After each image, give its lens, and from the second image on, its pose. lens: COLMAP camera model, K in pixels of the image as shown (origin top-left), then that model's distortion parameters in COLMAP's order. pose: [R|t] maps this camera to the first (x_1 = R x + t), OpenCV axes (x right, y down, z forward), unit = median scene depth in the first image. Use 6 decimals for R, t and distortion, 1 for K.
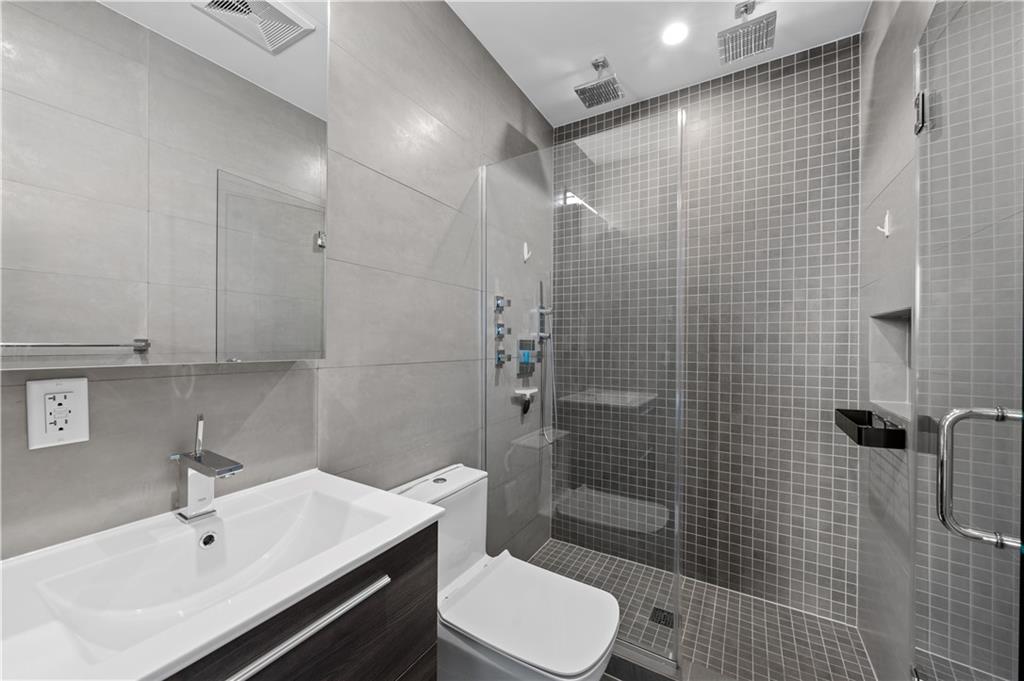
lens RADIAL K [[384.1, 0, 512.7], [0, 384.1, 344.5], [0, 0, 1]] dist [-0.001562, 0.000296]
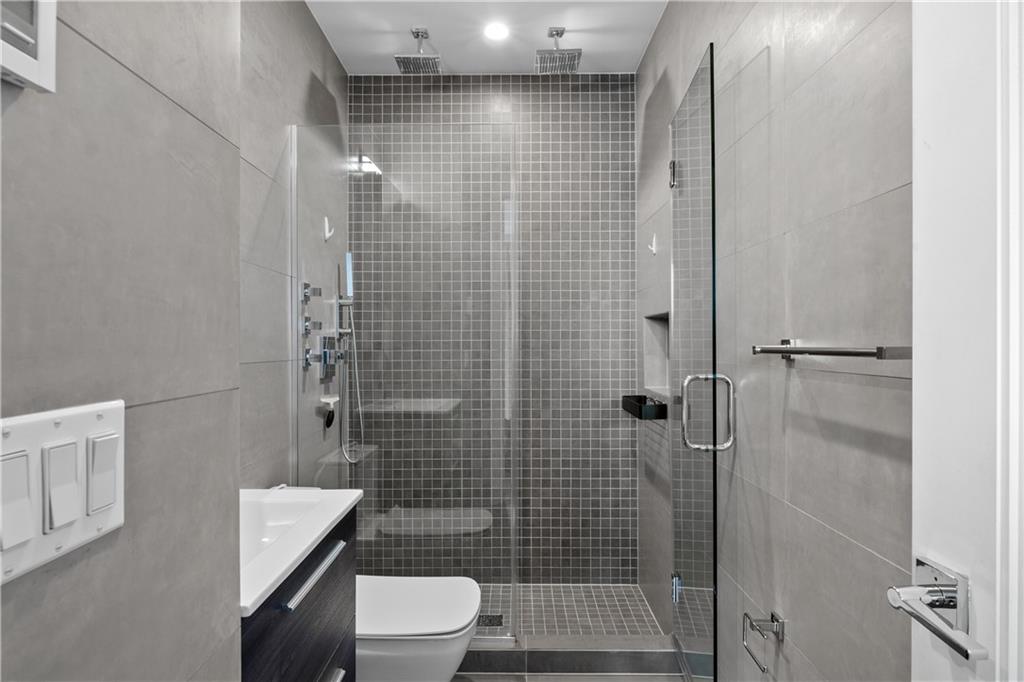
lens RADIAL K [[570.6, 0, 510.8], [0, 570.6, 339.7], [0, 0, 1]] dist [0.004402, 0.000967]
pose [[0.859897, -0.002638, 0.510460, -0.275353], [0.007911, 0.999935, -0.008159, 0.007867], [-0.510406, 0.011055, 0.859863, -0.261747]]
